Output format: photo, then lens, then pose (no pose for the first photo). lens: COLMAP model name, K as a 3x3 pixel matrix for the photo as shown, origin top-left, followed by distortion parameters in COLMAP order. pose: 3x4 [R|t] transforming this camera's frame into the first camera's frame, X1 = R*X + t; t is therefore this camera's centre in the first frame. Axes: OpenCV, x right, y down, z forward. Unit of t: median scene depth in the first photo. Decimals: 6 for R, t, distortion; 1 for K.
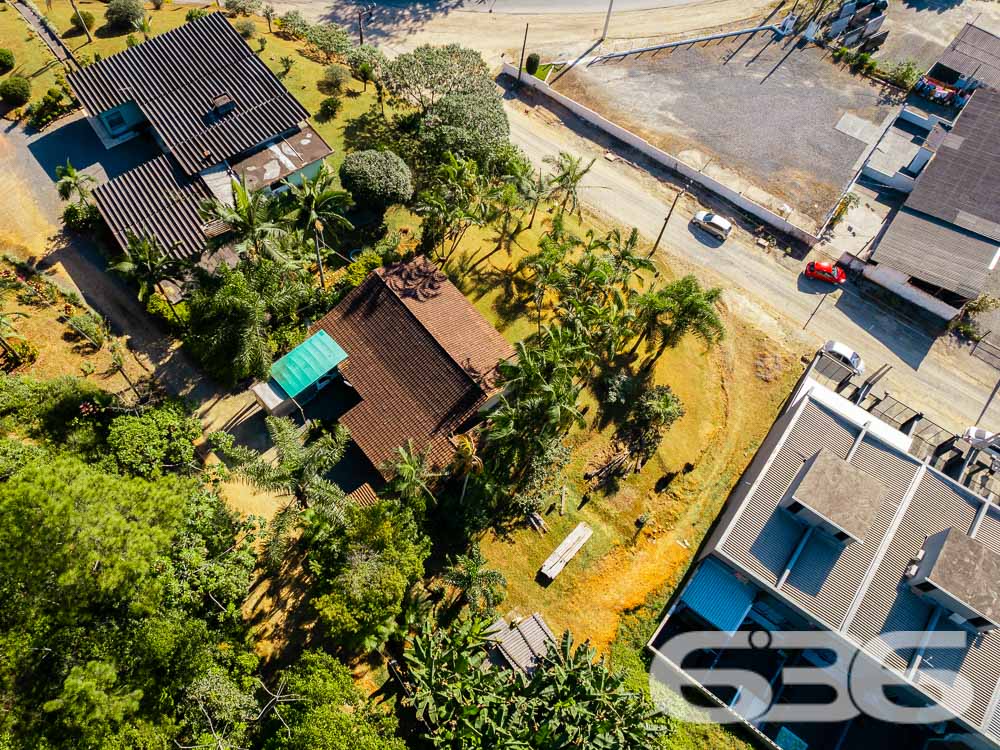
lens RADIAL K [[721.2, 0, 438.3], [0, 721.2, 376.4], [0, 0, 1]] dist [-0.069816, 0.061312]
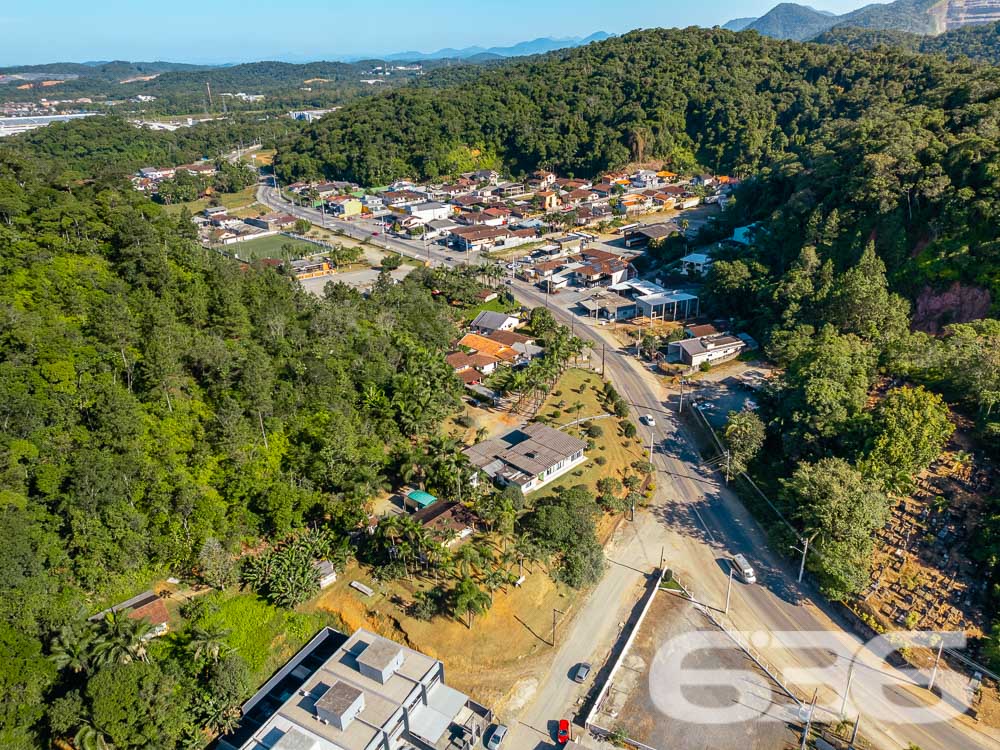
lens RADIAL K [[724.7, 0, 513.8], [0, 724.7, 373.0], [0, 0, 1]] dist [-0.073849, 0.075118]
pose [[0.173514, 0.400391, -0.899766, 1.521208], [-0.866351, 0.496521, 0.053879, -0.493086], [0.468325, 0.770165, 0.433033, -0.283061]]
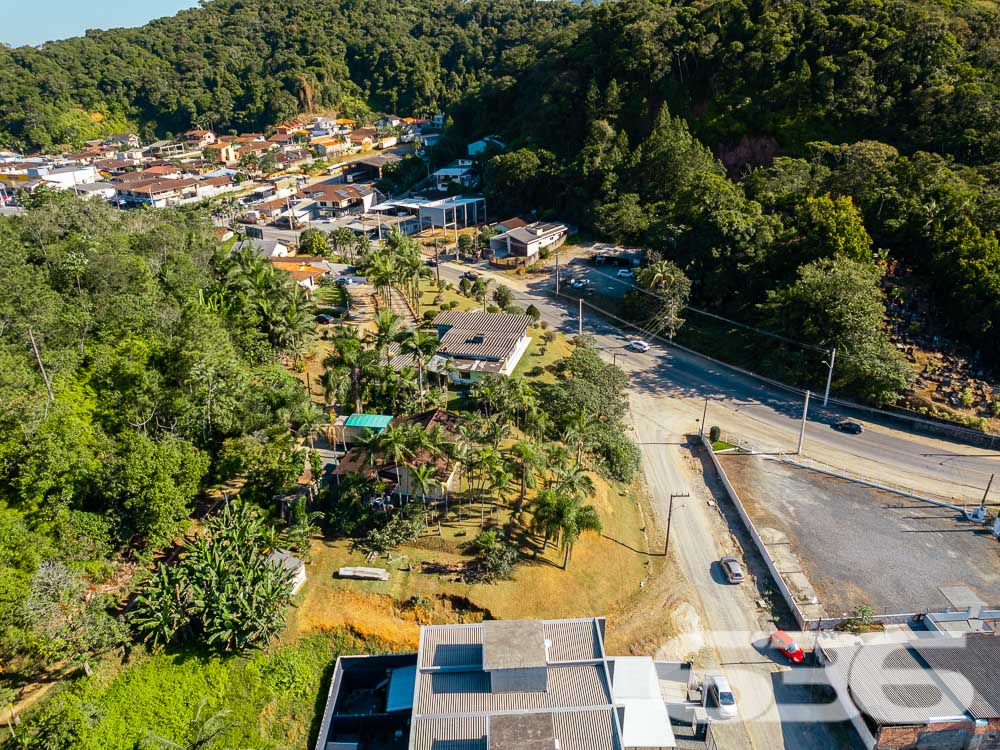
lens RADIAL K [[724.7, 0, 513.8], [0, 724.7, 373.0], [0, 0, 1]] dist [-0.073849, 0.075118]
pose [[0.651852, 0.297672, -0.697482, 0.838248], [-0.664607, 0.667192, -0.336382, 0.177887], [0.365223, 0.682822, 0.632745, -0.026140]]
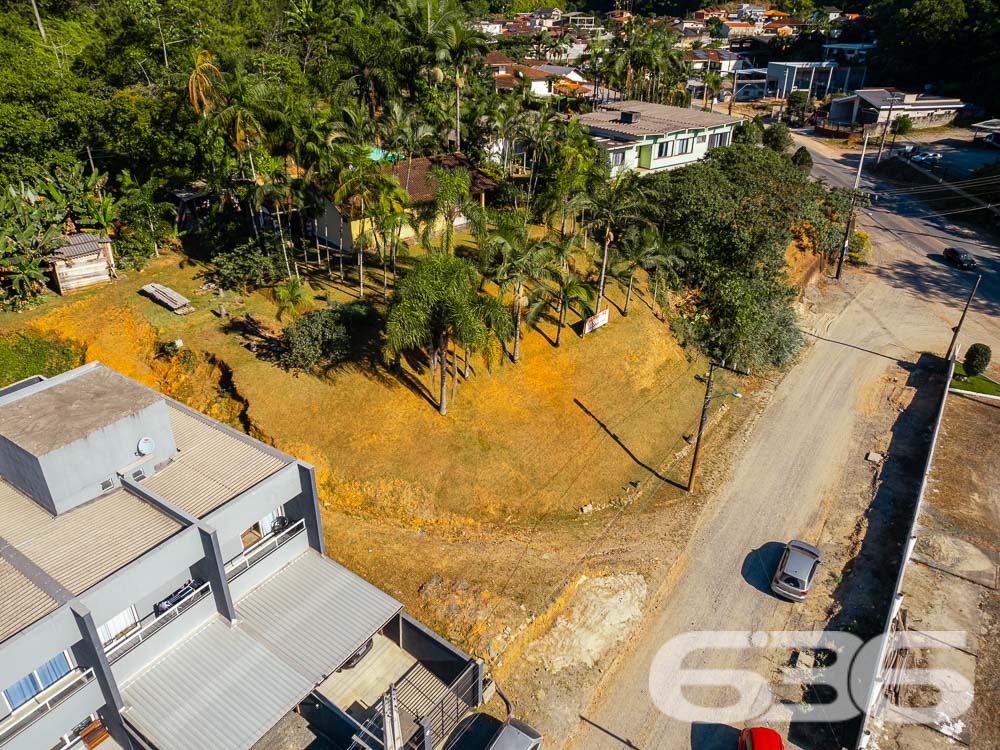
lens RADIAL K [[719.6, 0, 500.0], [0, 719.6, 375.0], [0, 0, 1]] dist [-0.077530, 0.074361]
pose [[0.074640, 0.473883, -0.877419, 0.725274], [-0.892711, 0.423867, 0.152984, -0.161175], [0.444406, 0.771862, 0.454678, 0.583127]]
